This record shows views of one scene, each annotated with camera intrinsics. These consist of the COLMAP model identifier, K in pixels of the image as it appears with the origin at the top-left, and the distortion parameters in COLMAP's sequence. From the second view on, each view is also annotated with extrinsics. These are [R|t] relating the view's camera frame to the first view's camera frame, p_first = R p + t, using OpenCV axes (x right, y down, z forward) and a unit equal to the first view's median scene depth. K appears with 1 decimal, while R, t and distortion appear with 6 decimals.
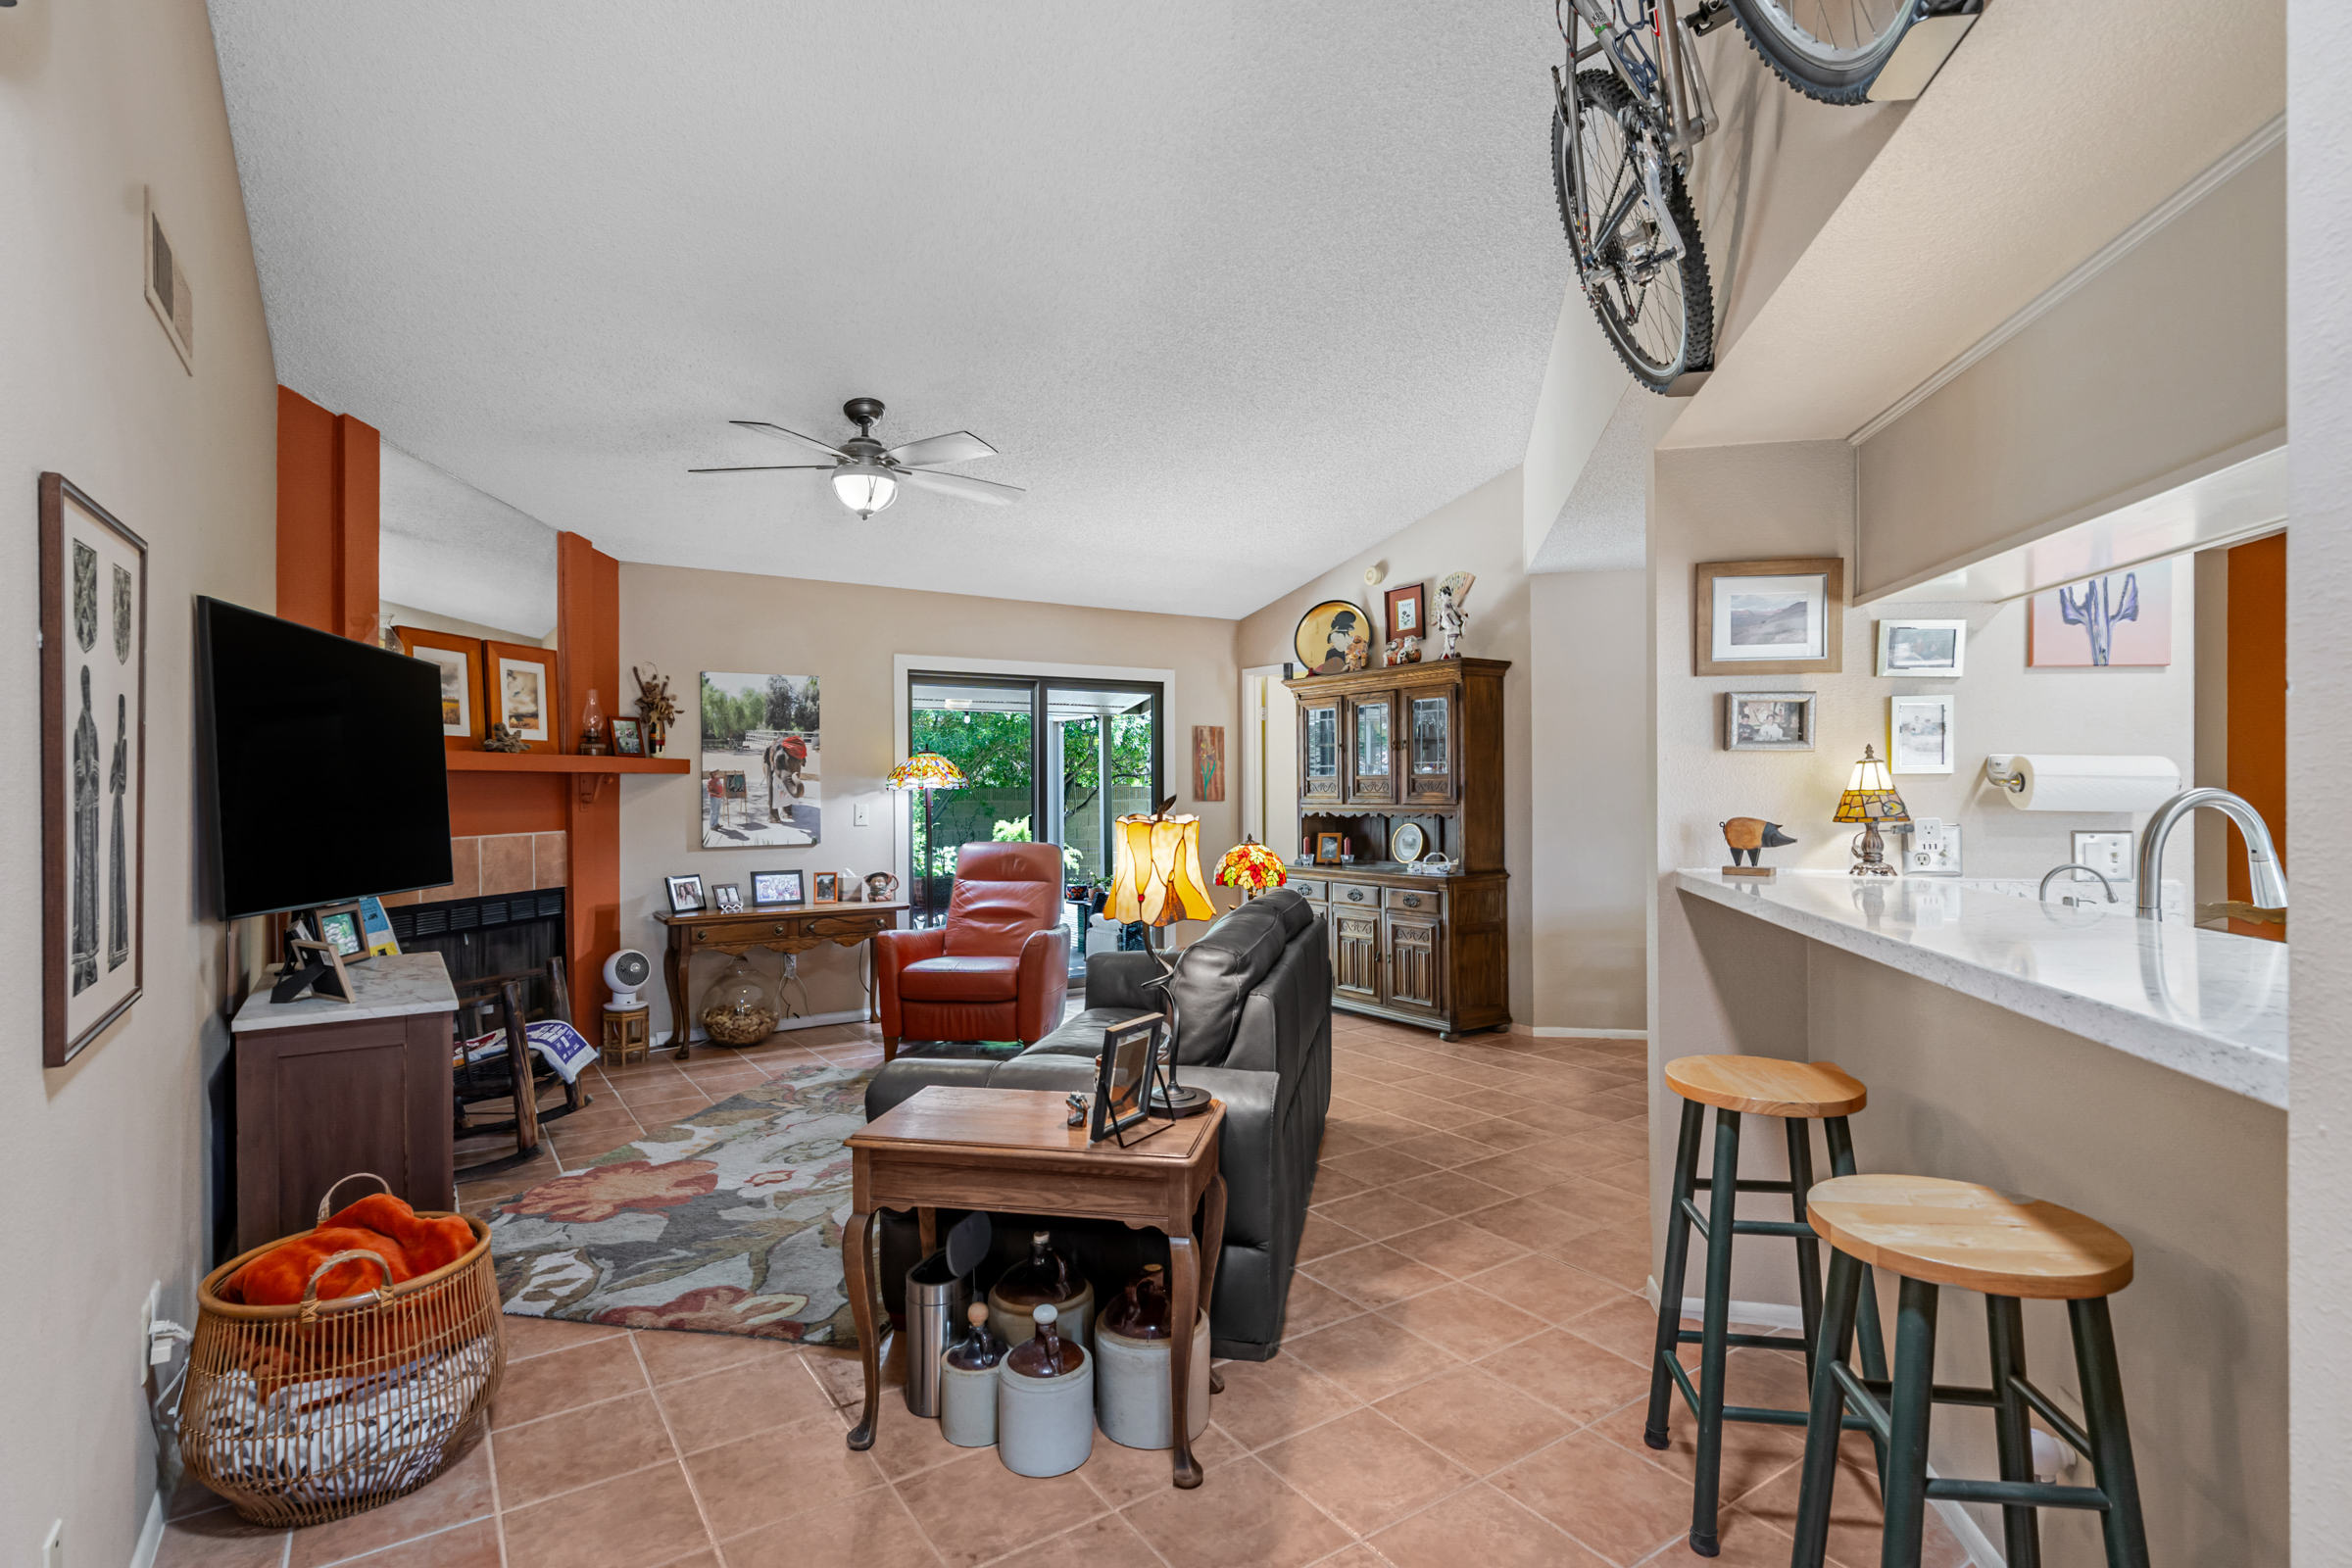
lens RADIAL K [[1170.3, 0, 1174.8], [0, 1170.3, 769.5], [0, 0, 1]] dist [0.005937, -0.003968]
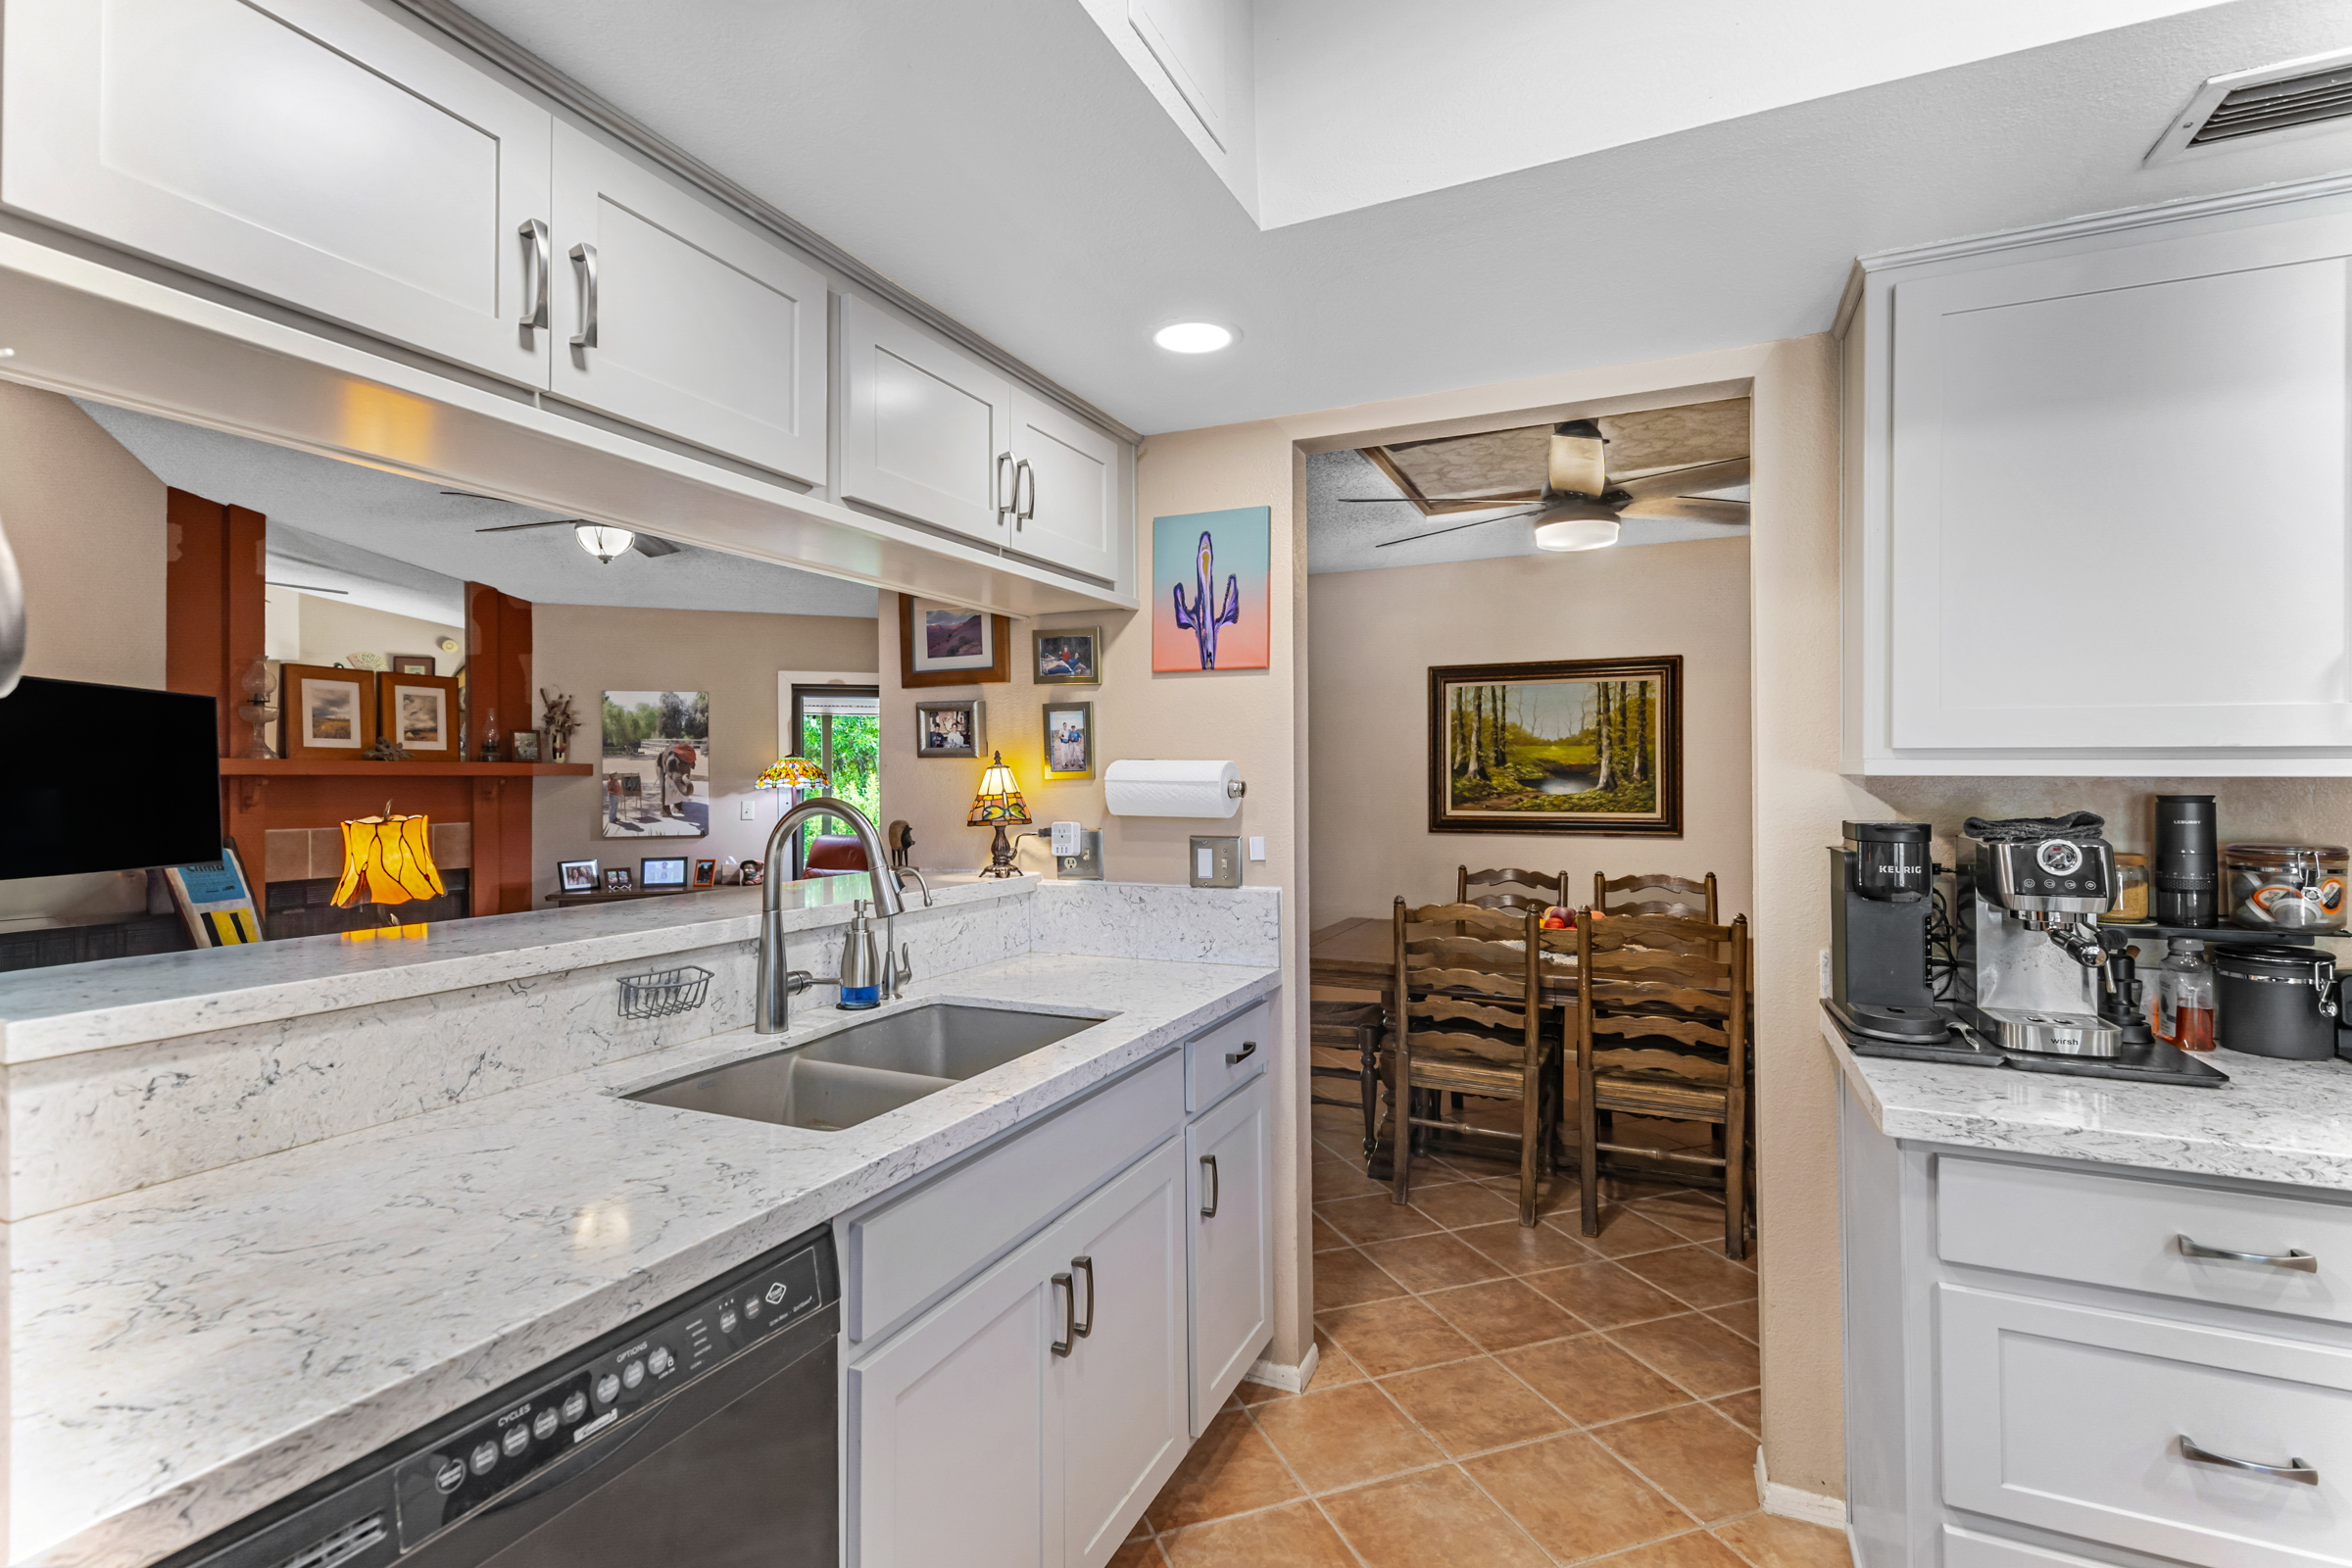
lens RADIAL K [[1087.7, 0, 1166.0], [0, 1087.7, 768.4], [0, 0, 1]] dist [0.007686, -0.003254]
pose [[0.971943, -0.005210, -0.235160, 0.496515], [0.005995, 0.999979, 0.002623, -0.004047], [0.235141, -0.003960, 0.971953, 0.051514]]
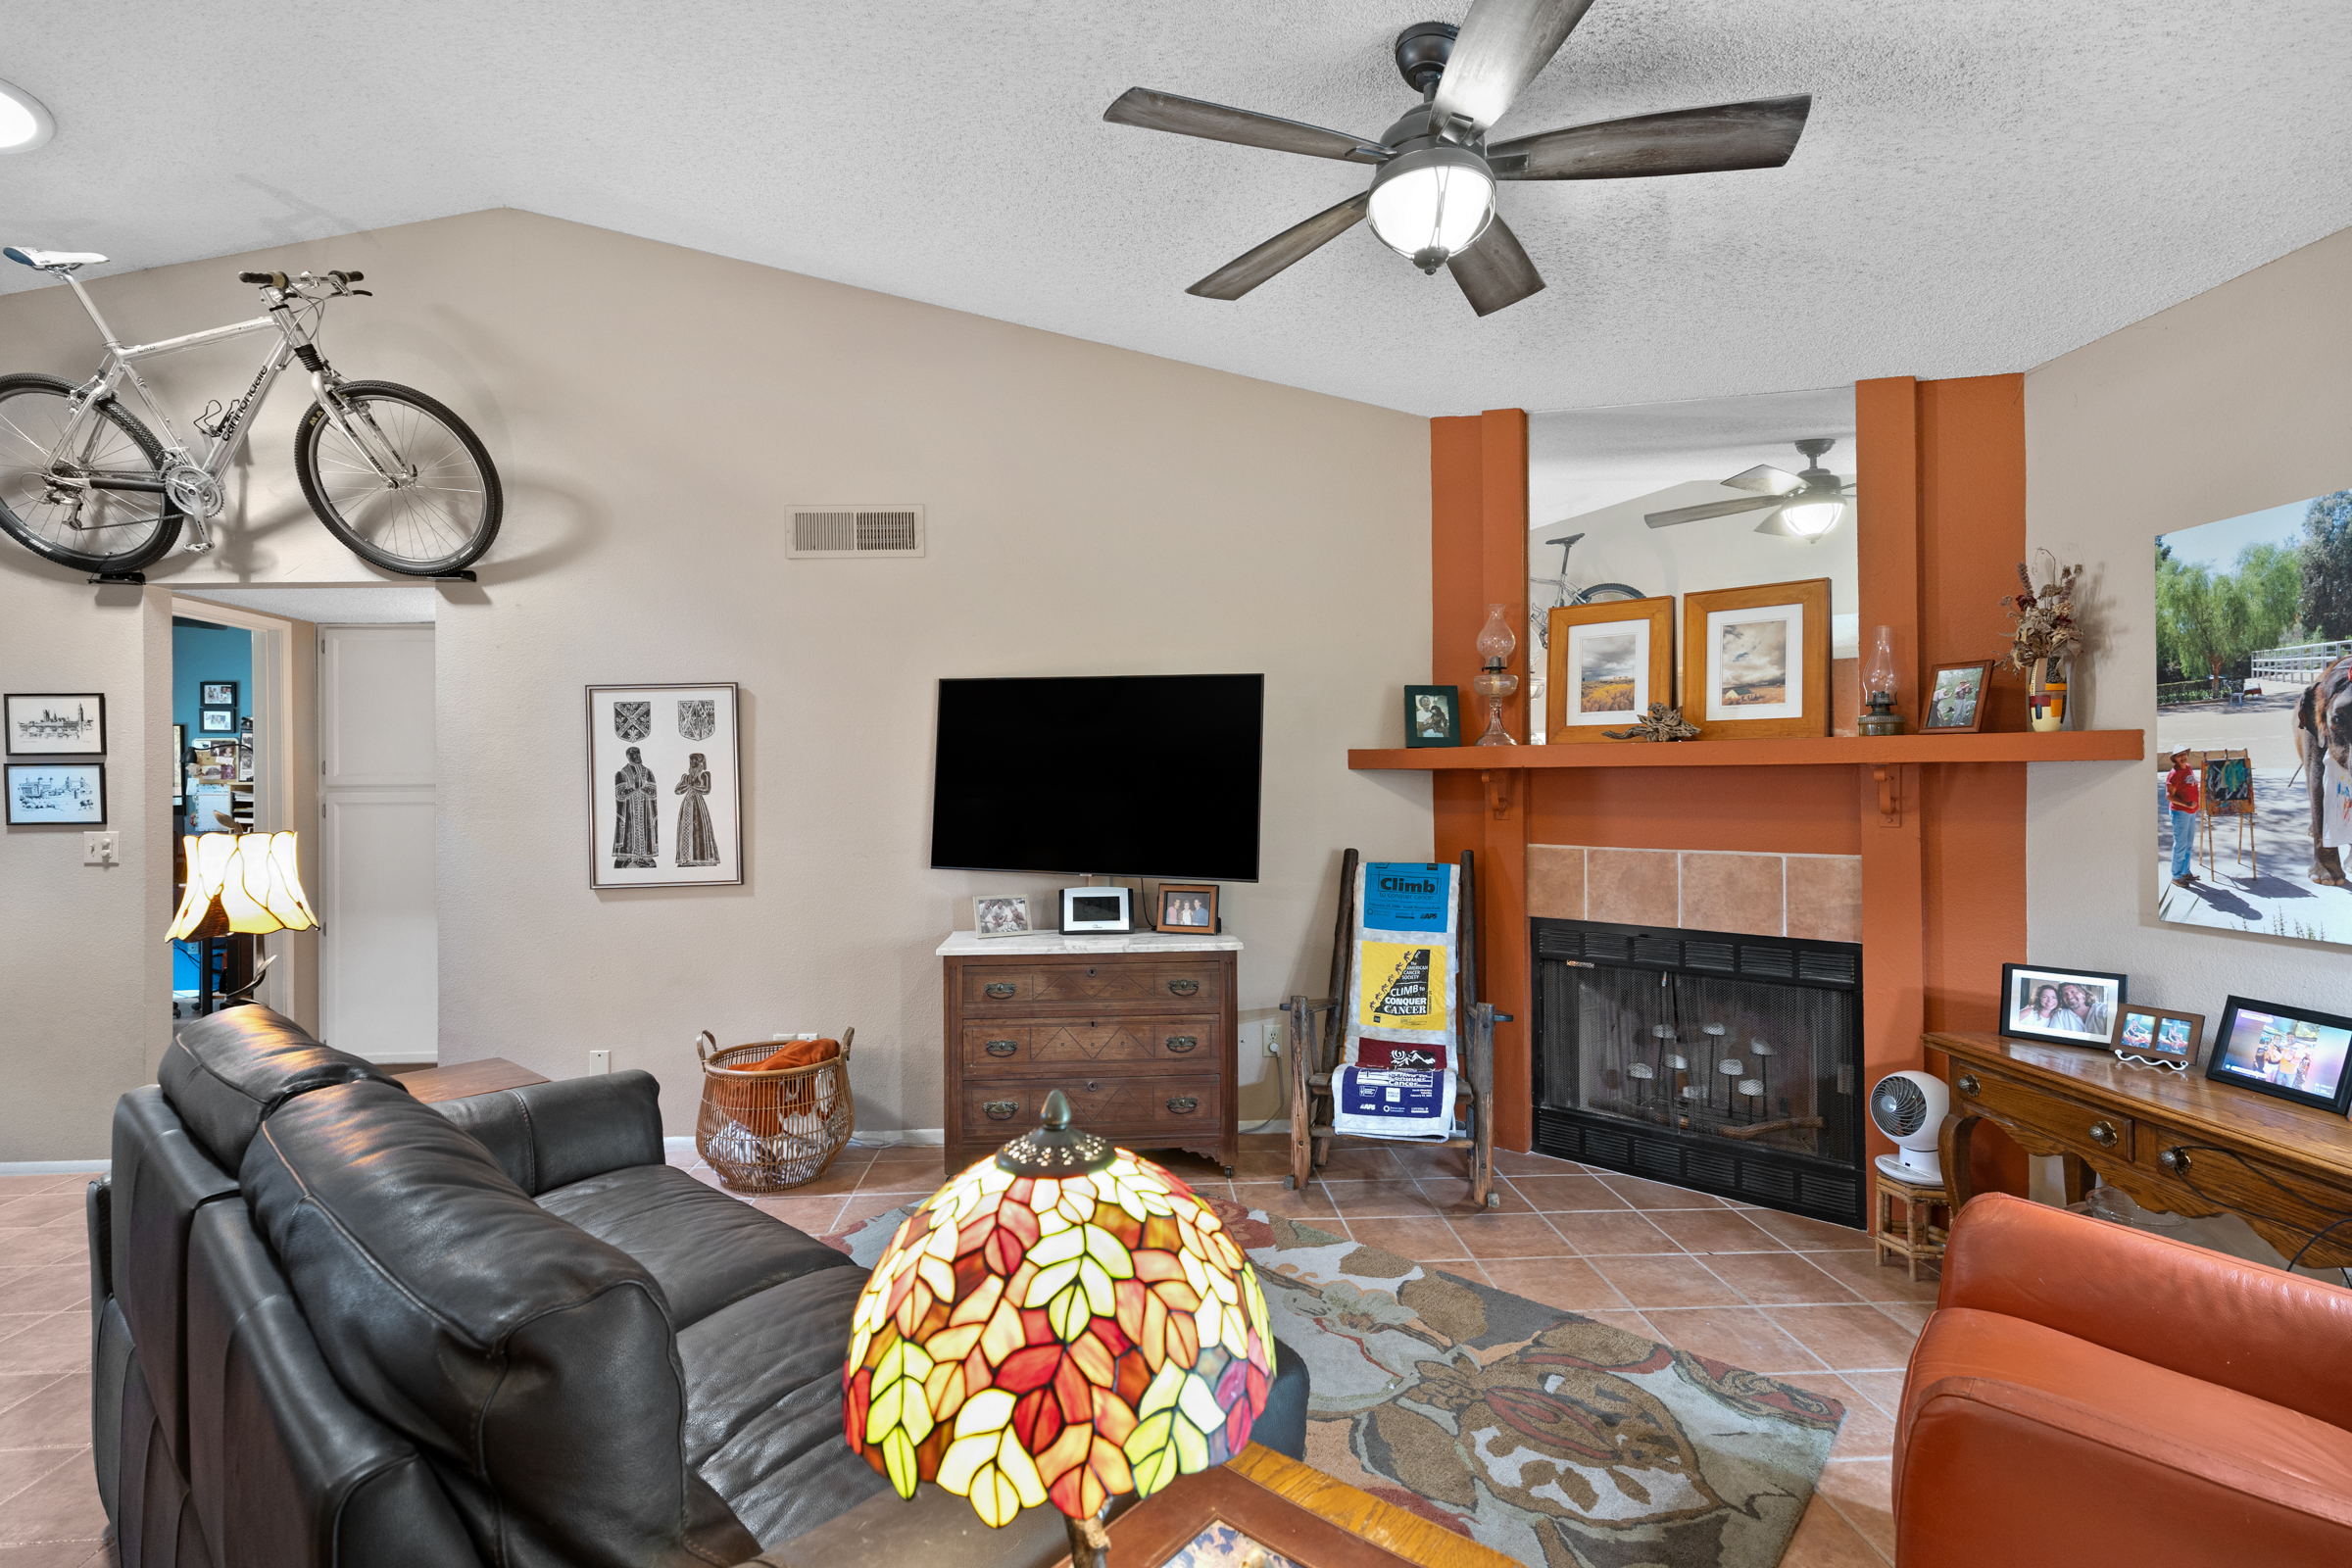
lens RADIAL K [[1087.7, 0, 1174.1], [0, 1087.7, 783.0], [0, 0, 1]] dist [0.007686, -0.003254]
pose [[-0.500080, 0.006245, -0.865956, 0.185763], [0.019027, 0.999812, -0.003778, 0.008352], [0.865770, -0.018366, -0.500105, 1.026804]]
